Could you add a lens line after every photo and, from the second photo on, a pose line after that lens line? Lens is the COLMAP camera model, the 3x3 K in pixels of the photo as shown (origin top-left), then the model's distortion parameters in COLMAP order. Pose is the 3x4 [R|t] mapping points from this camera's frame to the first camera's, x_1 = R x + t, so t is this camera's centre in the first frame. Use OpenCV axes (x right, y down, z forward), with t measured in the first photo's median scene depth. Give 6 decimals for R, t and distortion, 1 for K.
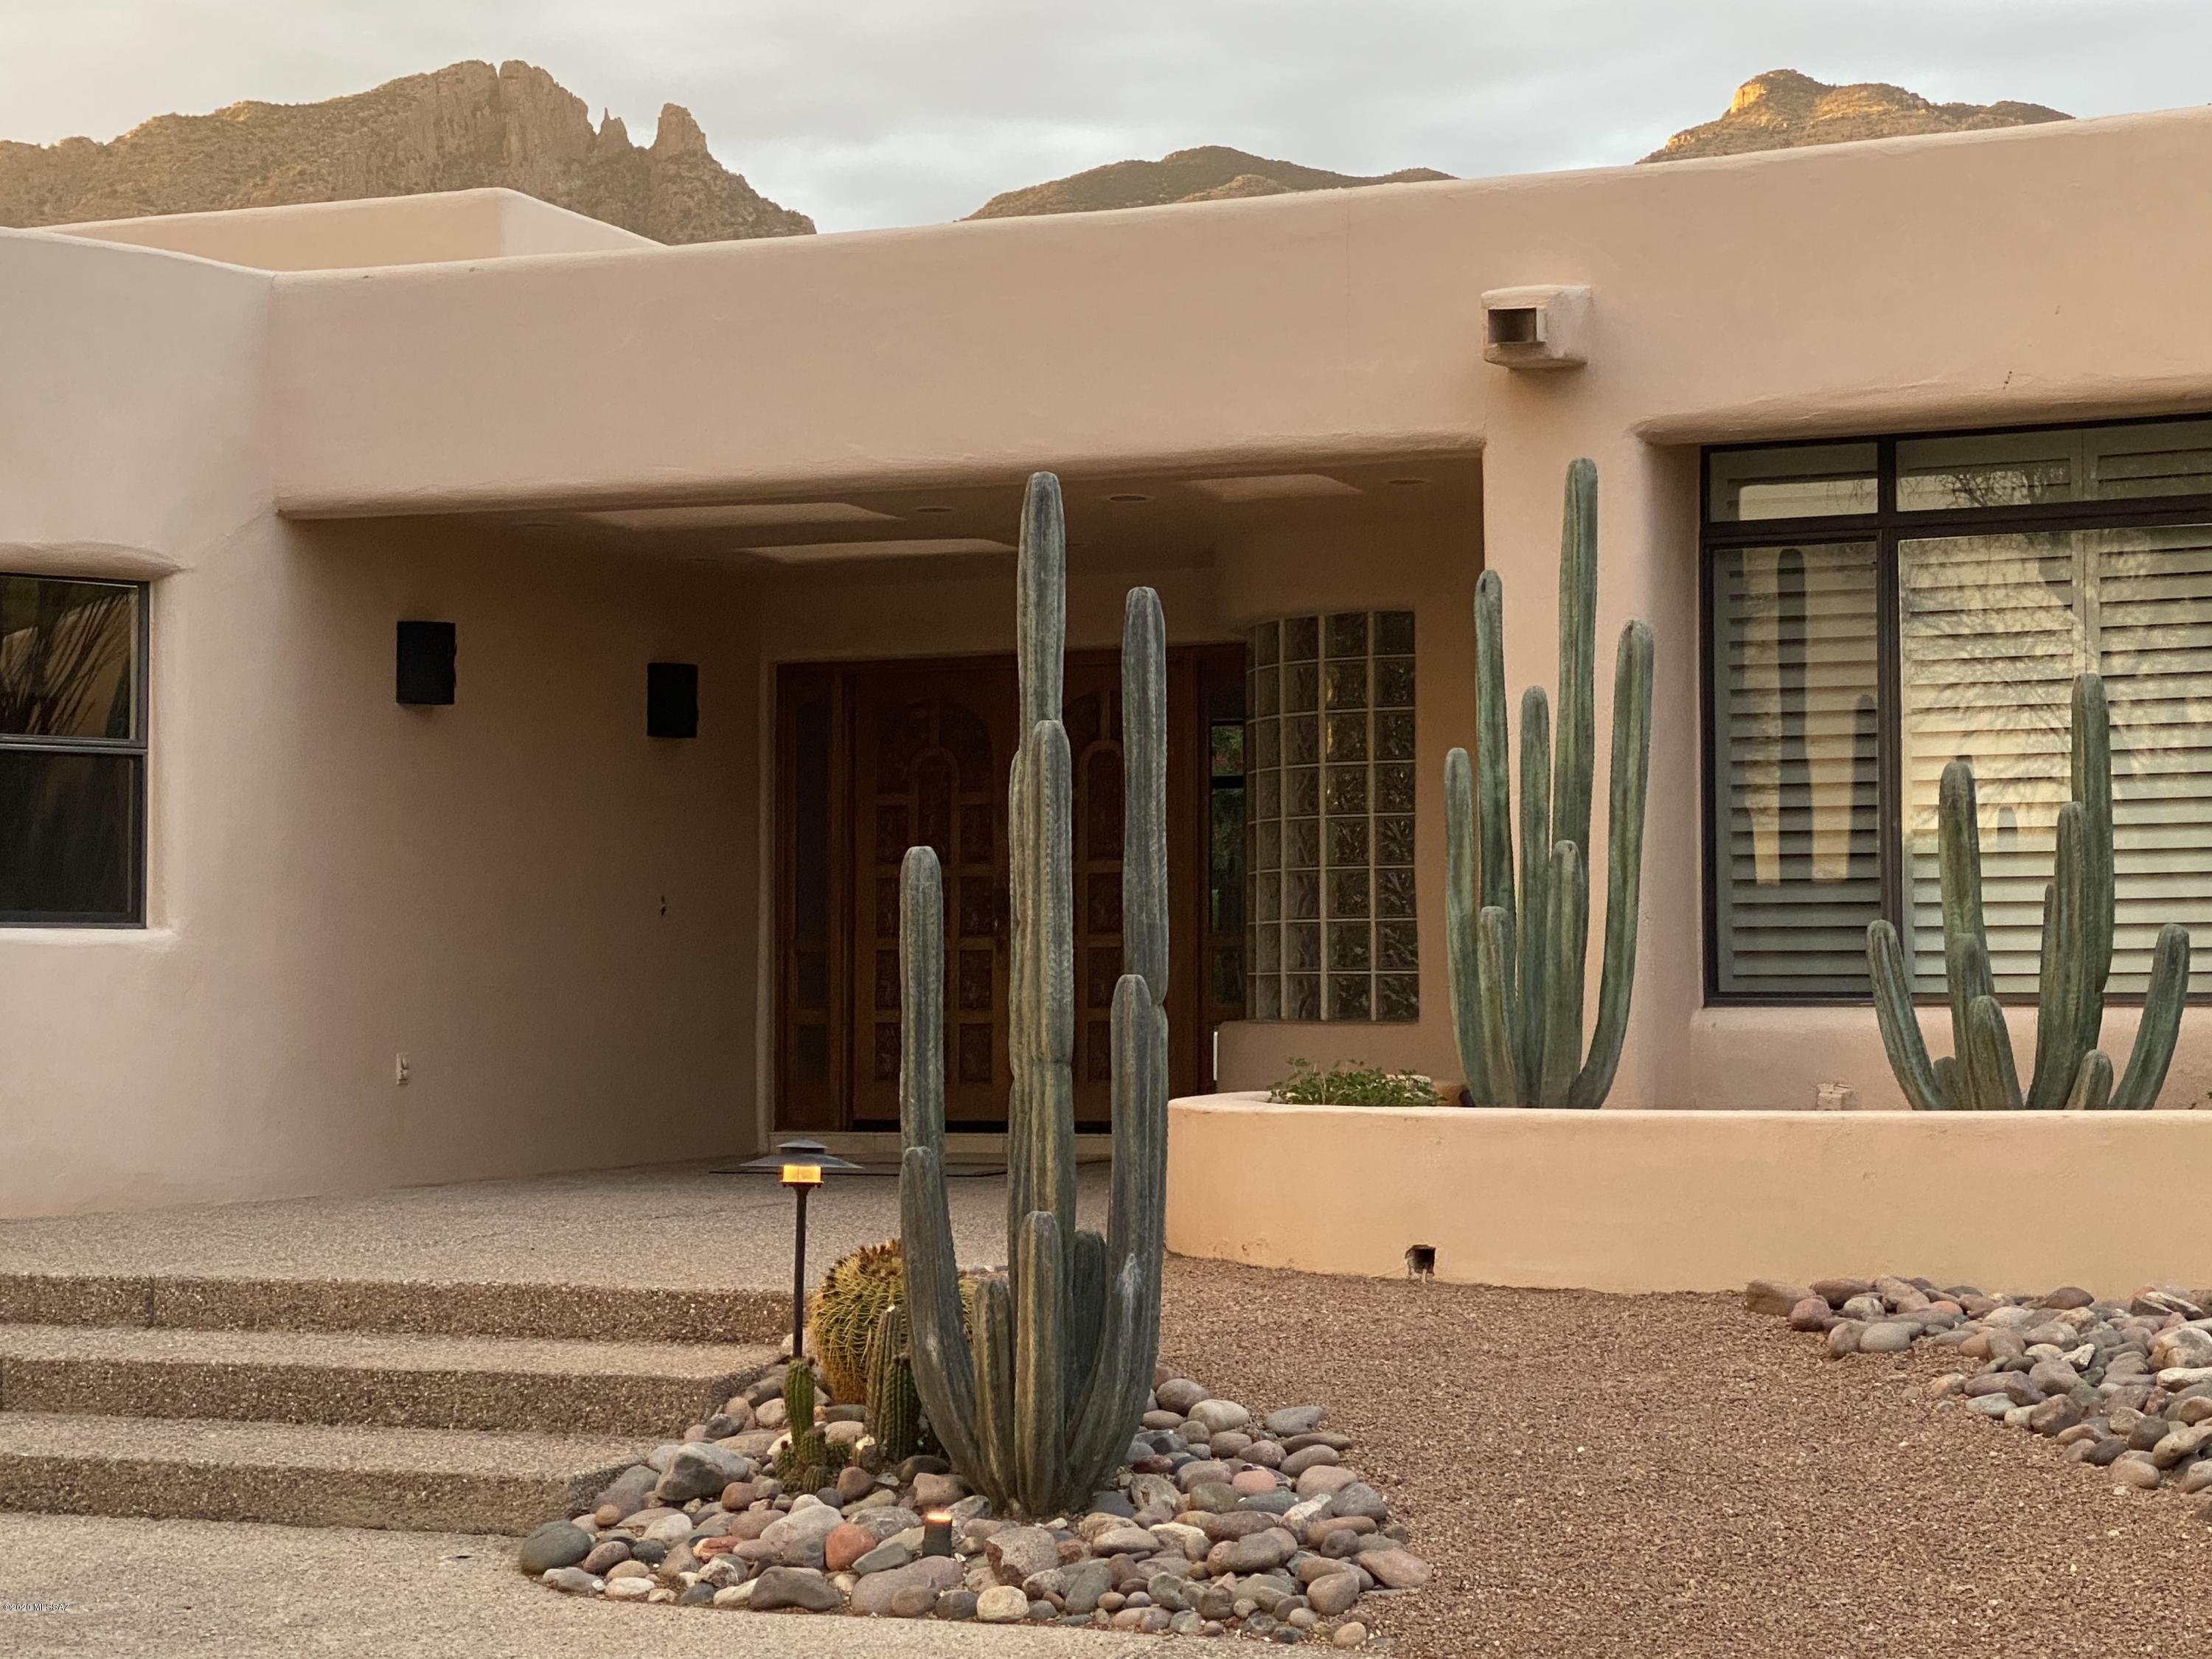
lens RADIAL K [[4017.2, 0, 1104.3], [0, 4017.2, 767.3], [0, 0, 1]] dist [0.218547, -0.094859]
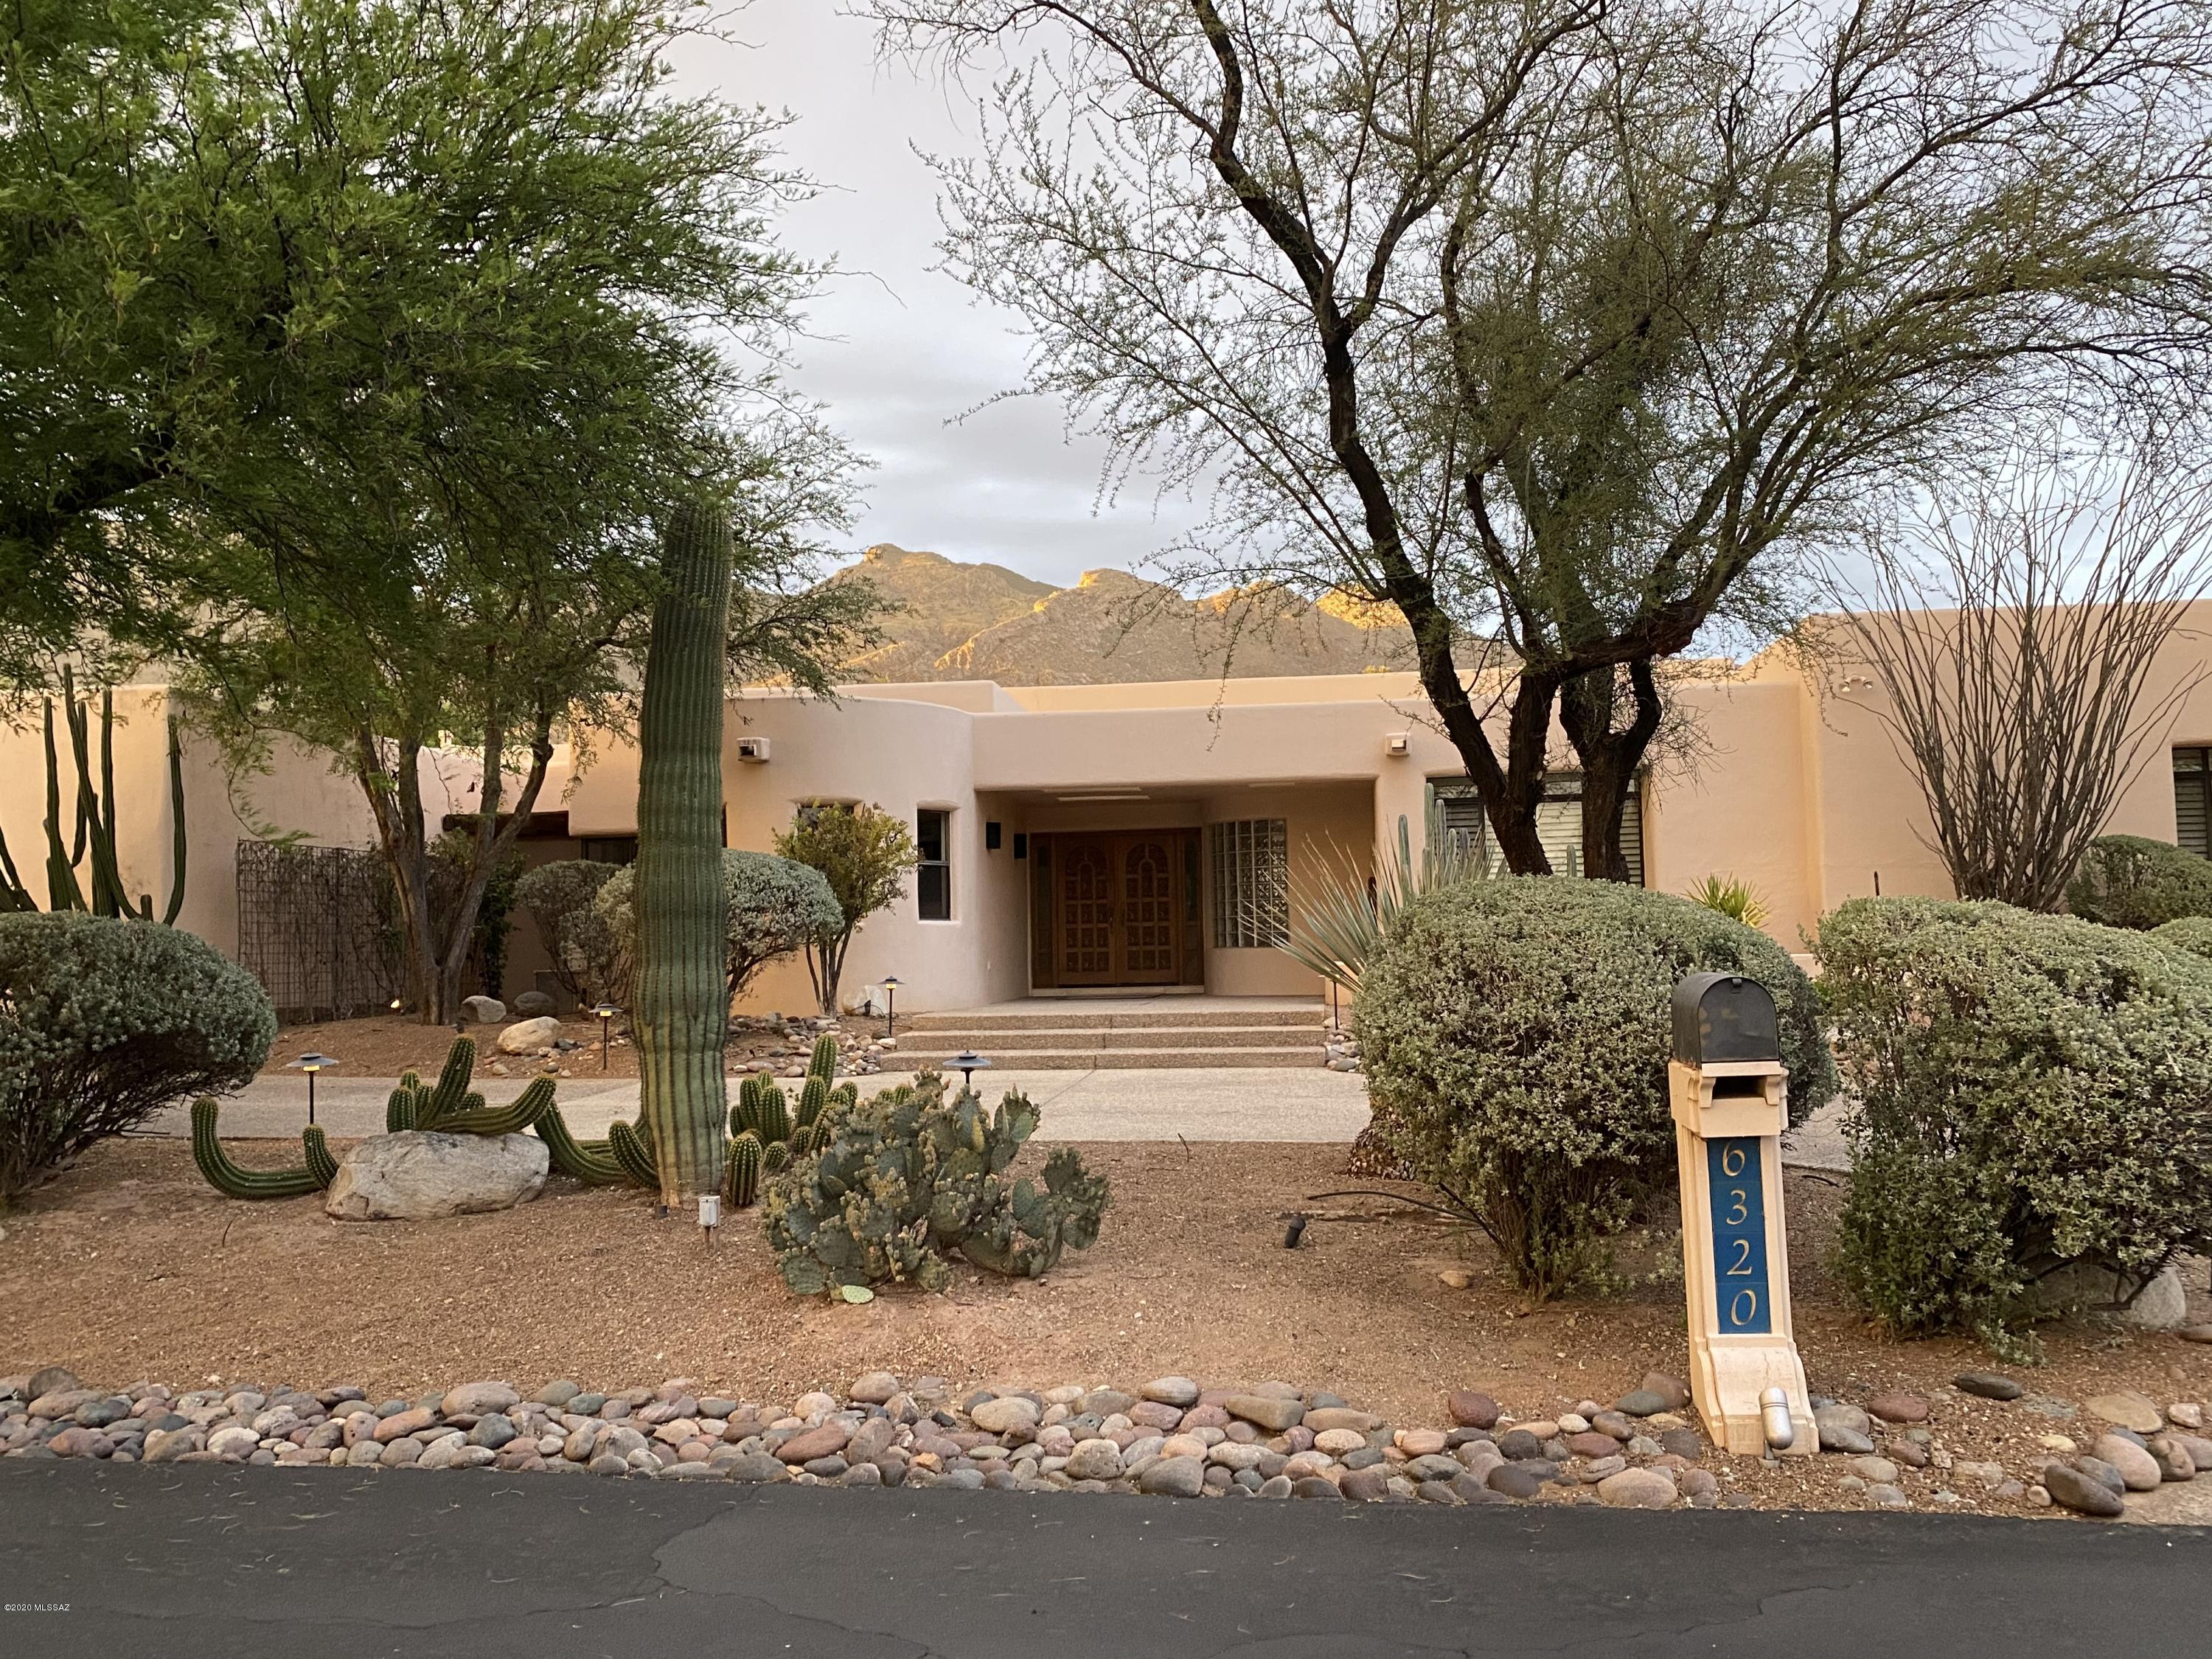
lens RADIAL K [[1884.1, 0, 1106.0], [0, 1884.1, 829.5], [0, 0, 1]] dist [0.021966, -0.002609]
pose [[0.961281, 0.000519, 0.275571, -0.686559], [0.003391, 0.999900, -0.013715, -0.014451], [-0.275550, 0.014119, 0.961183, -0.572972]]
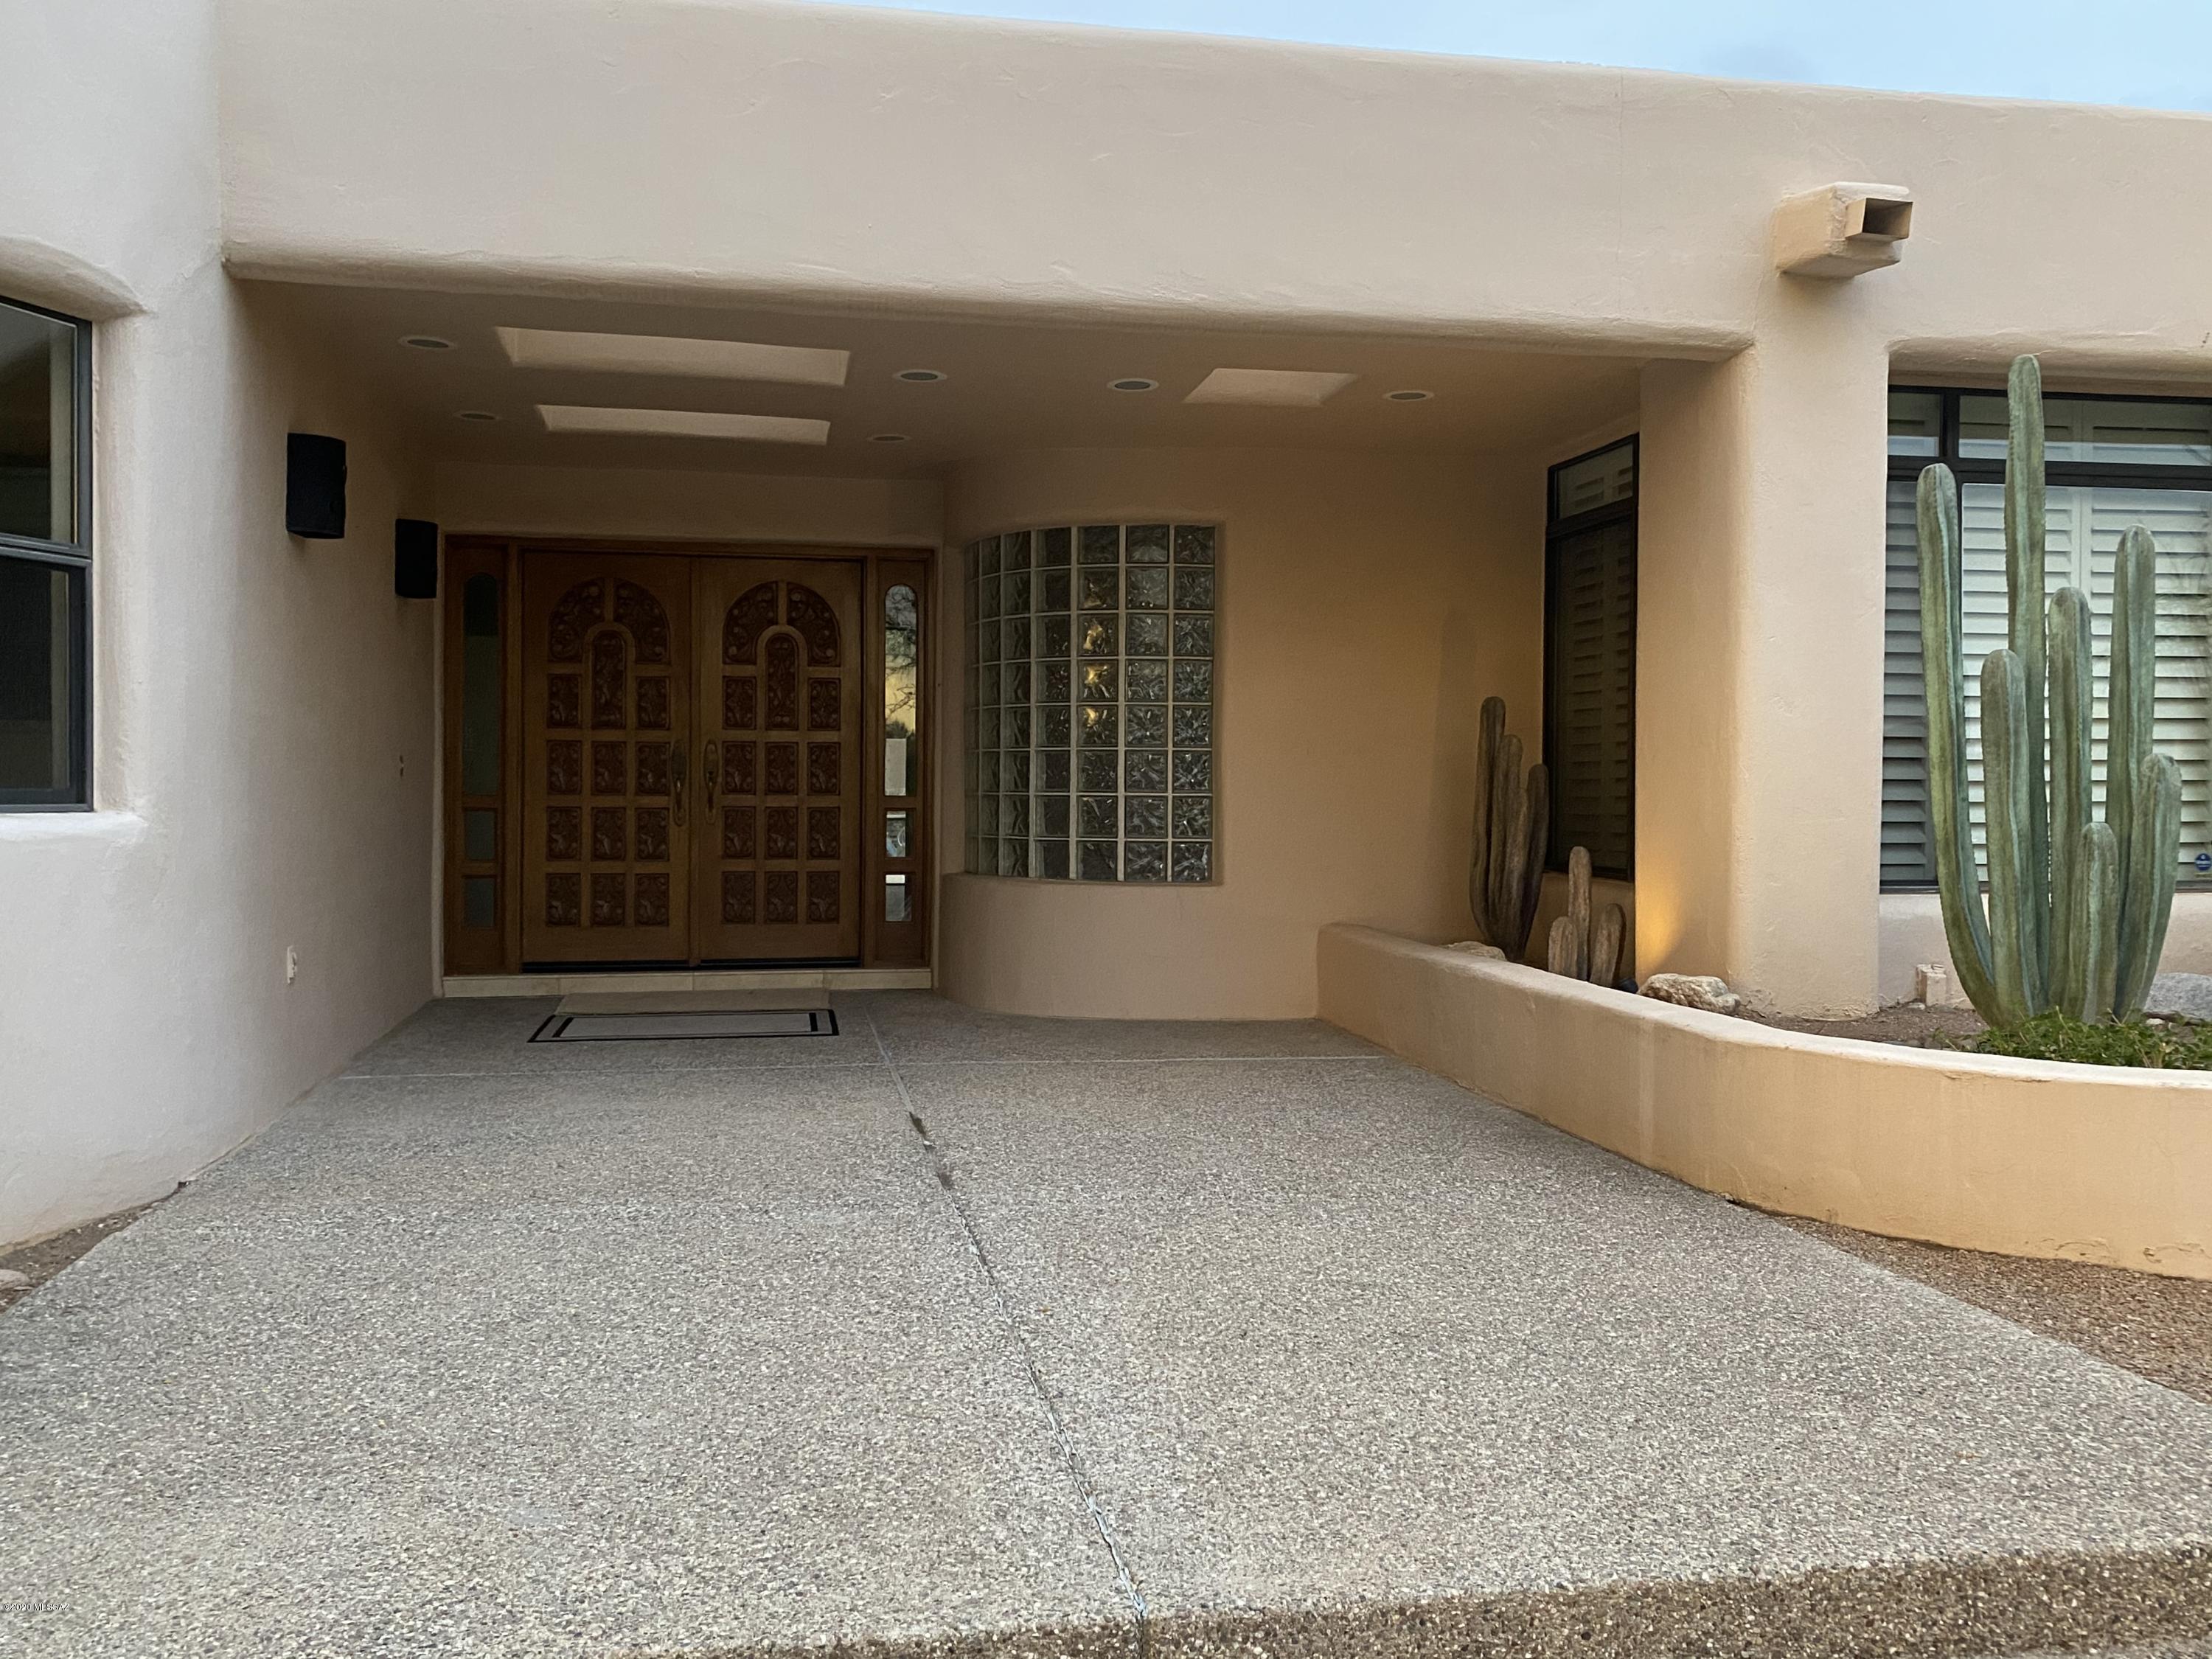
lens RADIAL K [[1884.1, 0, 1106.0], [0, 1884.1, 829.5], [0, 0, 1]] dist [0.021966, -0.002609]
pose [[0.829719, -0.005730, 0.558152, -0.360510], [-0.040561, 0.996685, 0.070528, 0.015808], [-0.556706, -0.081158, 0.826736, 0.820263]]
